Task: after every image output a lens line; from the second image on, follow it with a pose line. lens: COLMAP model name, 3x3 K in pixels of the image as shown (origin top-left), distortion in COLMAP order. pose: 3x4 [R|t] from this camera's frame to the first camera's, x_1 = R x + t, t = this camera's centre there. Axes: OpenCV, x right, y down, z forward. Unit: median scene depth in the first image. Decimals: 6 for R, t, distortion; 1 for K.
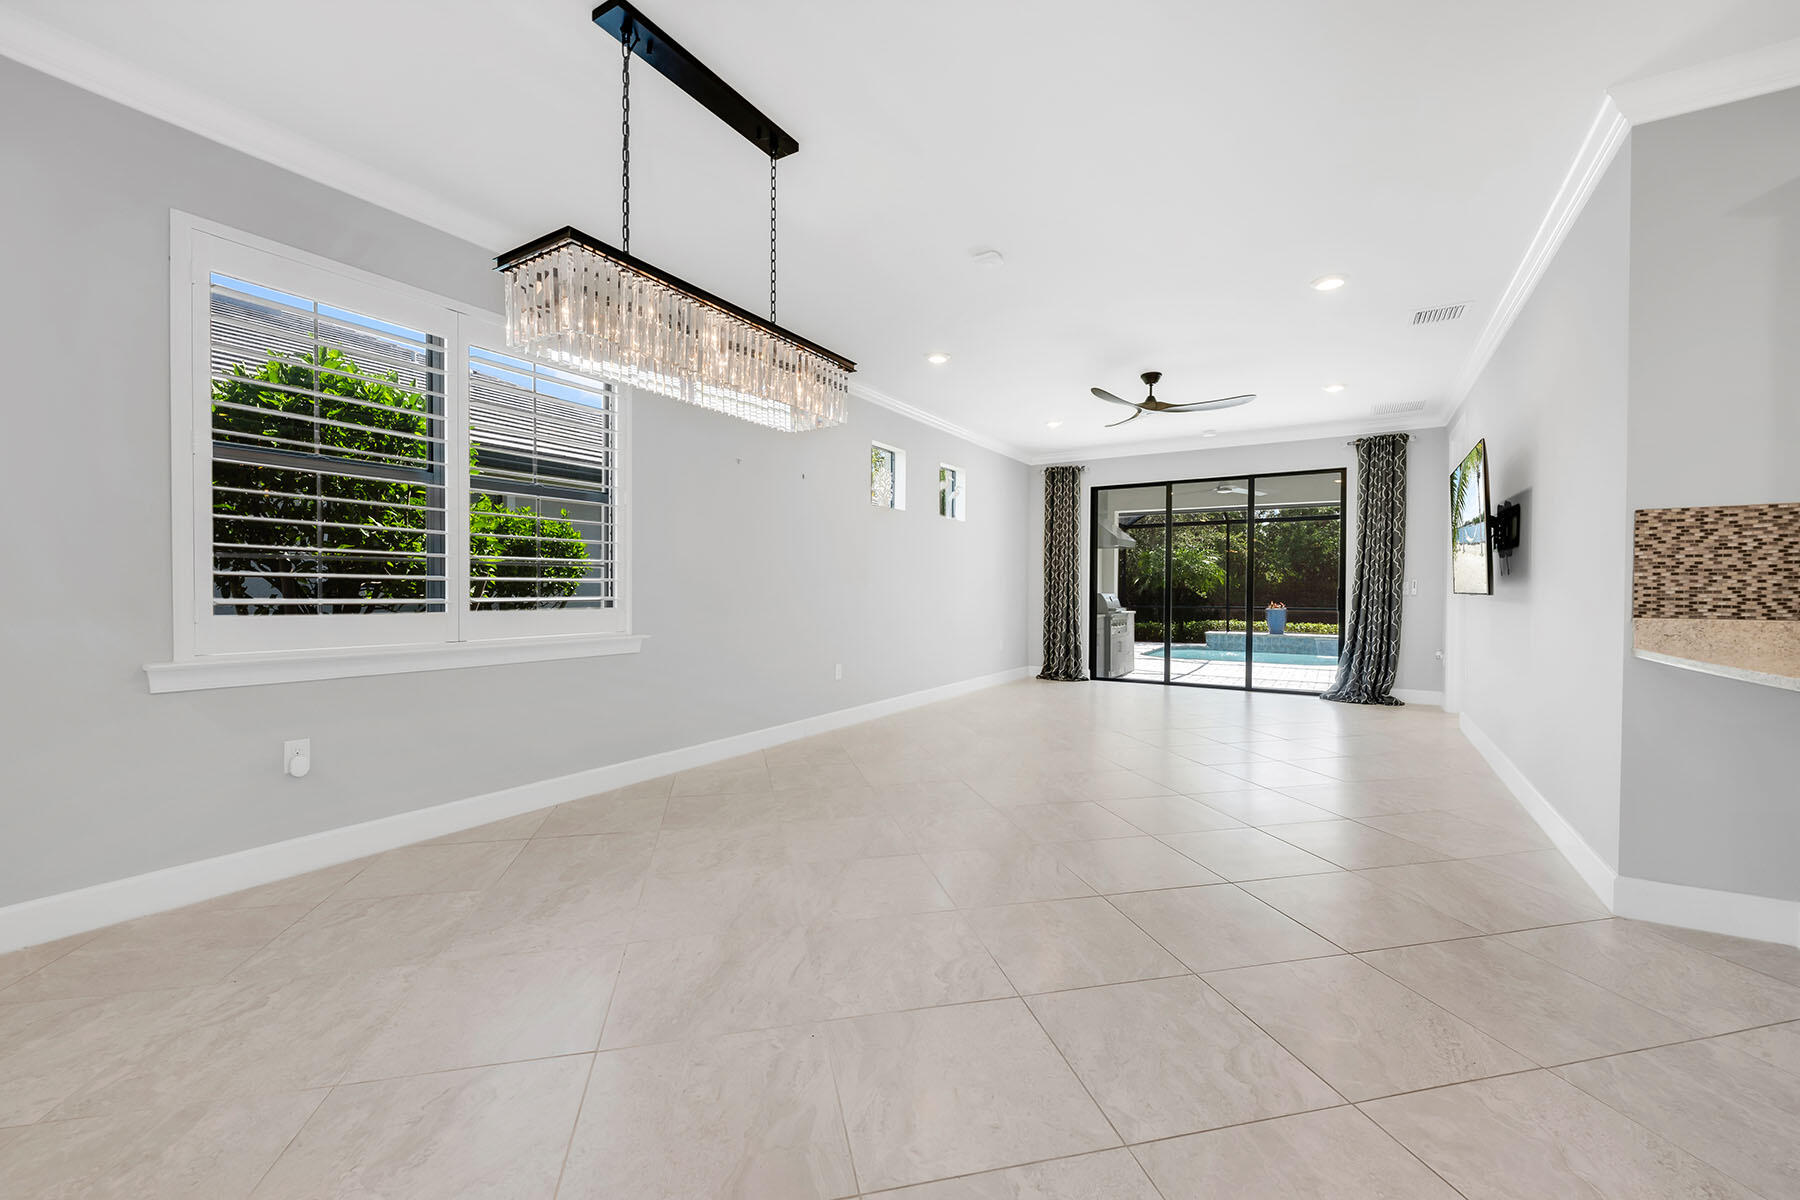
lens RADIAL K [[724.2, 0, 902.7], [0, 724.2, 595.8], [0, 0, 1]] dist [-0.002429, 0.000823]
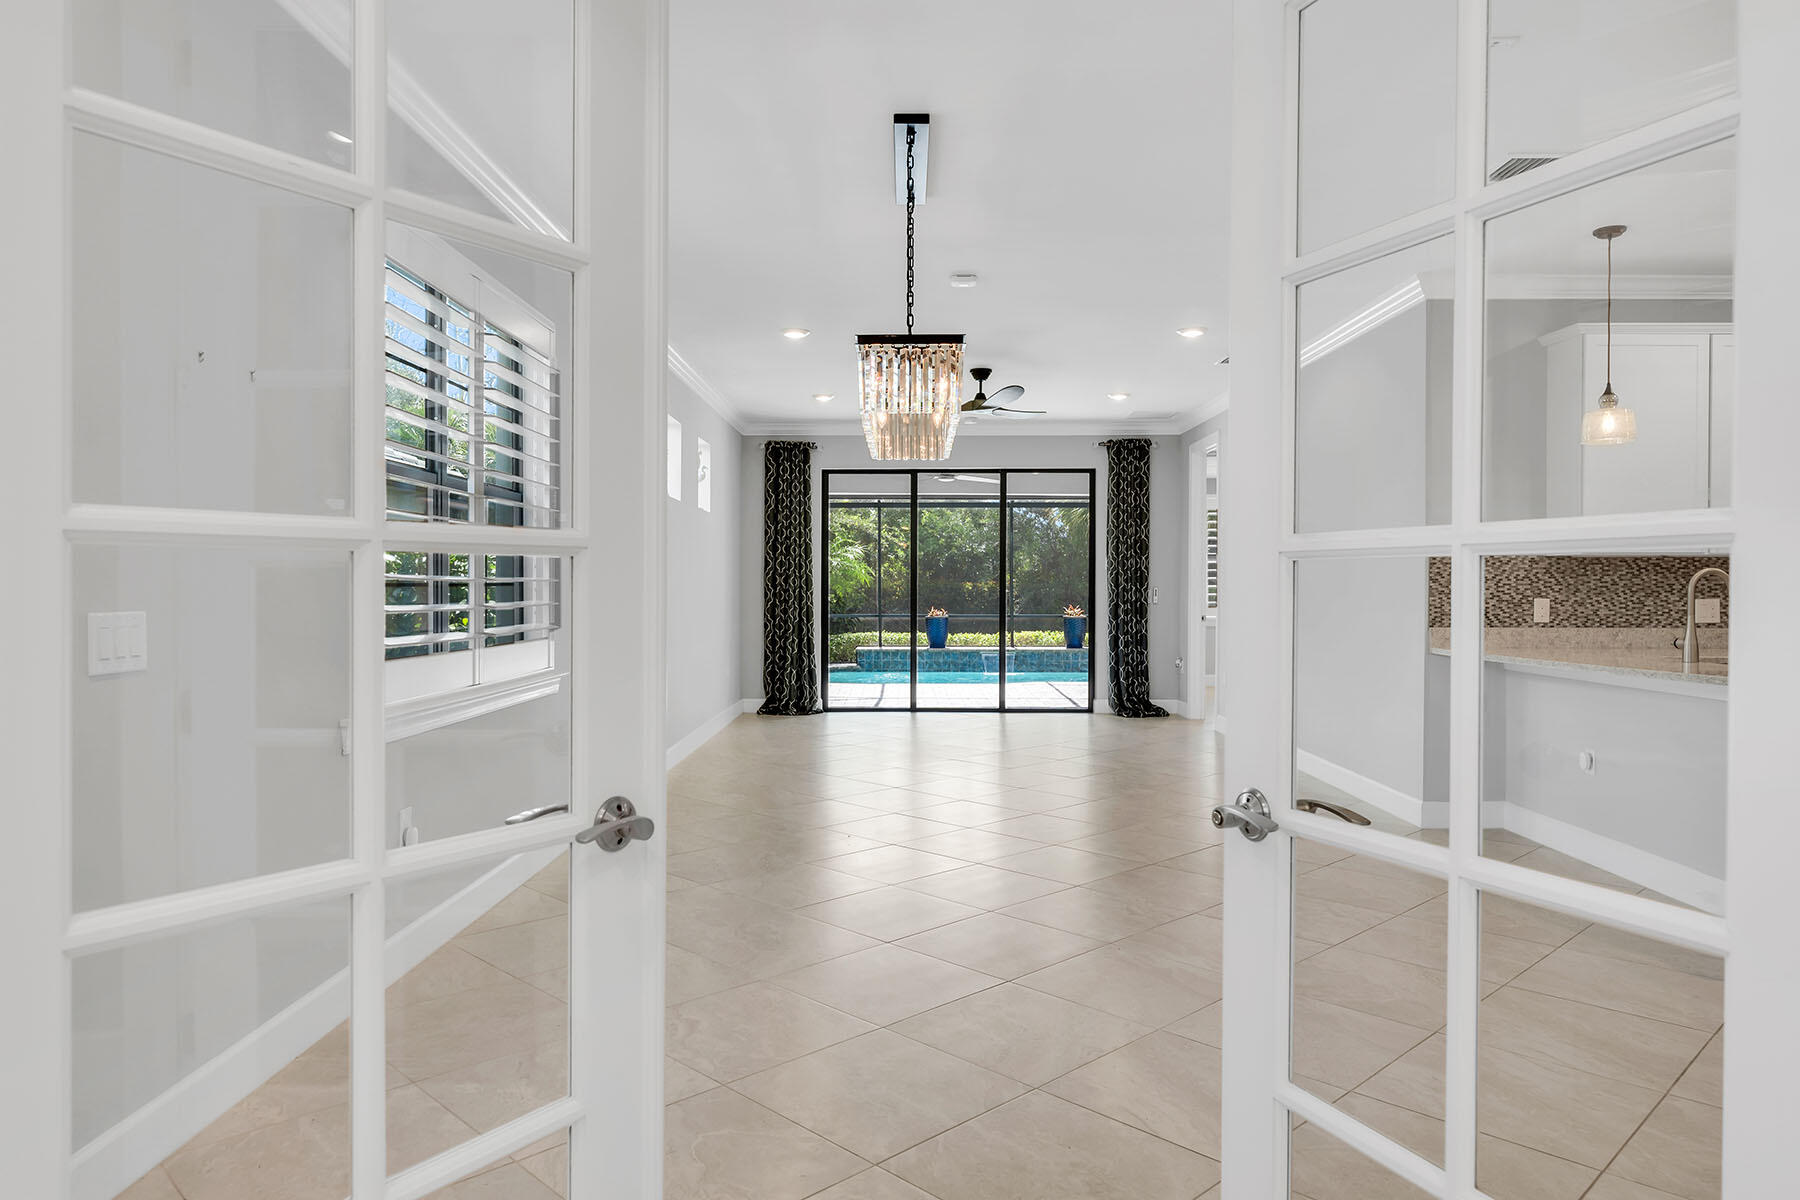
lens RADIAL K [[1158.3, 0, 905.6], [0, 1158.3, 590.4], [0, 0, 1]] dist [-0.003317, 0.002227]
pose [[0.853153, -0.004229, 0.521644, -0.677078], [0.006785, 0.999973, -0.002990, -0.027161], [-0.521617, 0.006090, 0.853158, -0.278502]]
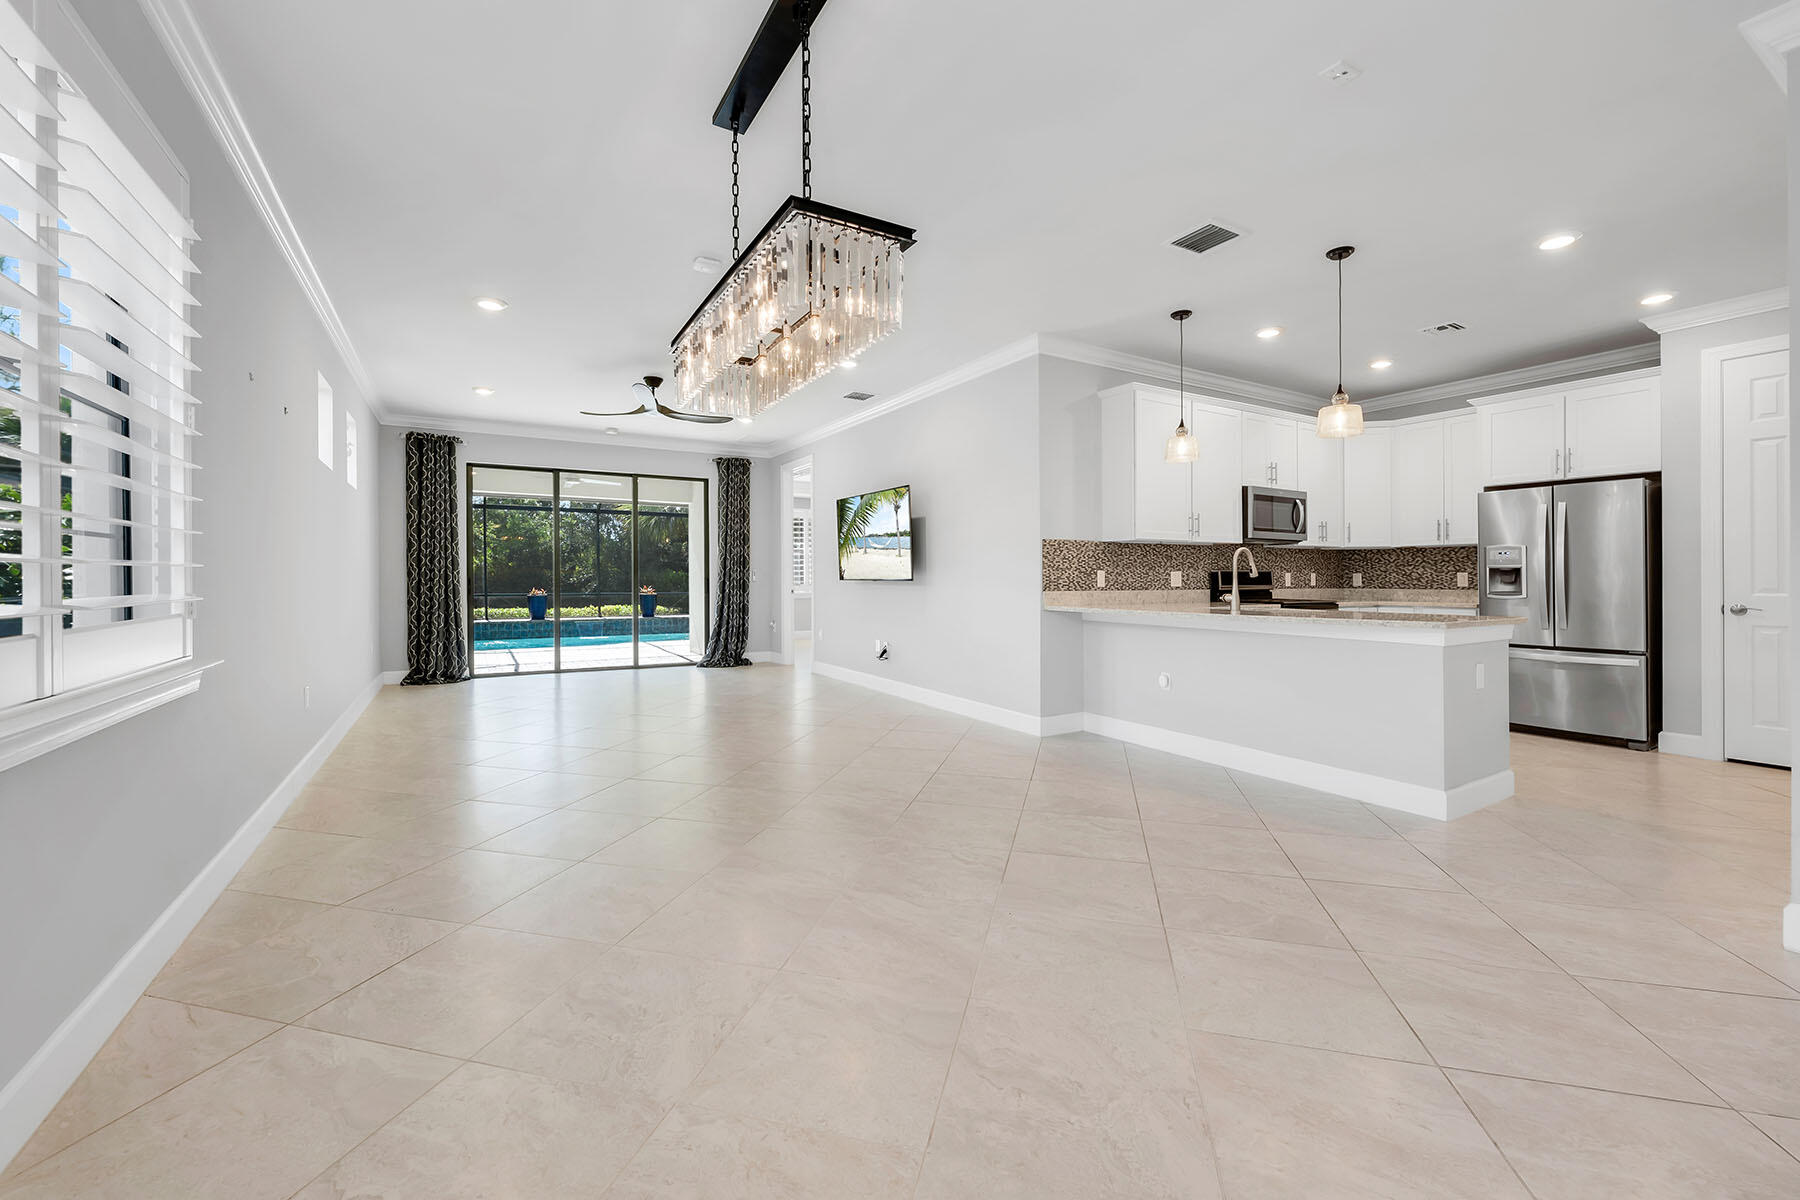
lens RADIAL K [[724.2, 0, 898.6], [0, 724.2, 585.5], [0, 0, 1]] dist [-0.002429, 0.000823]
pose [[0.465483, -0.013388, 0.884956, -0.589181], [0.009287, 0.999904, 0.010242, -0.006411], [-0.885008, 0.003452, 0.465563, 0.234006]]
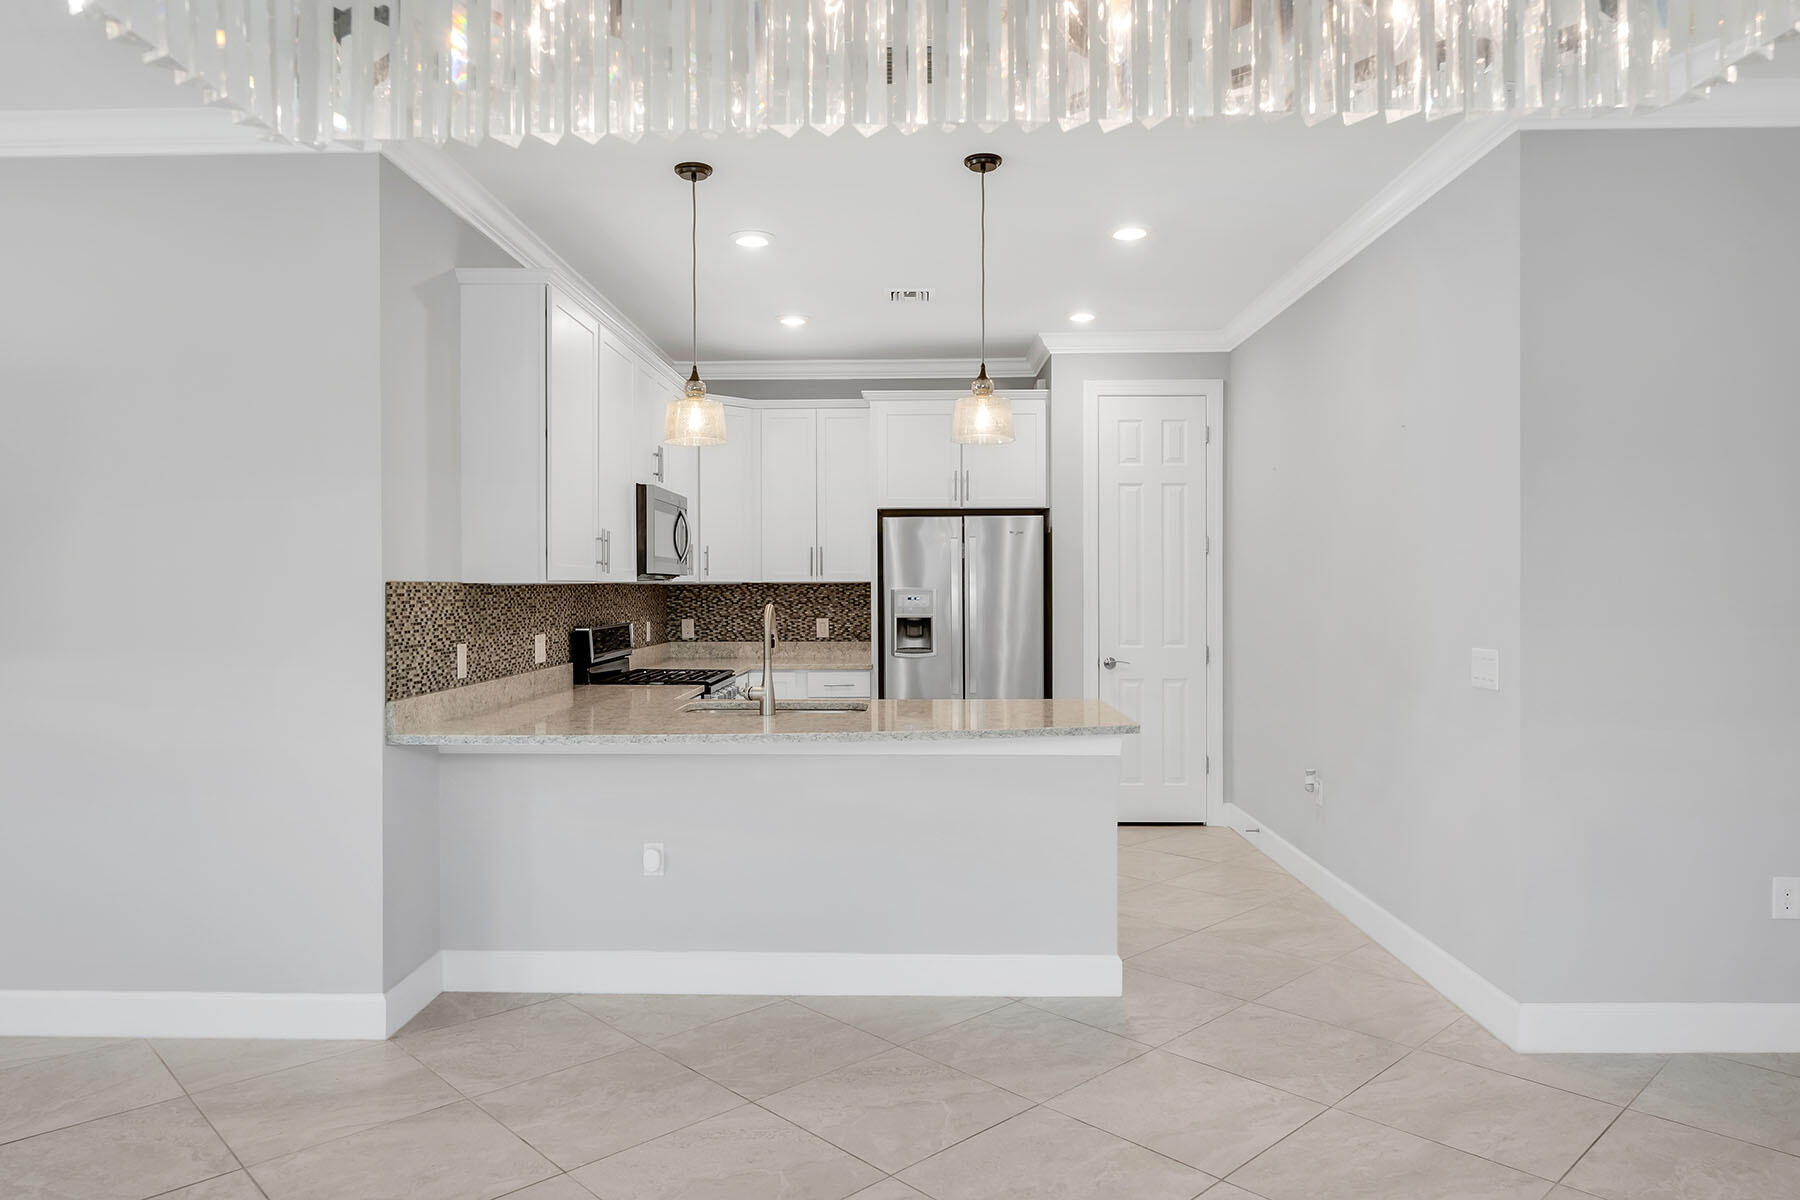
lens RADIAL K [[1158.3, 0, 891.0], [0, 1158.3, 590.9], [0, 0, 1]] dist [-0.003317, 0.002227]
pose [[-0.495770, -0.005727, 0.868435, -0.320464], [0.010071, 0.999873, 0.012344, -0.069166], [-0.868395, 0.014866, -0.495649, 0.680018]]
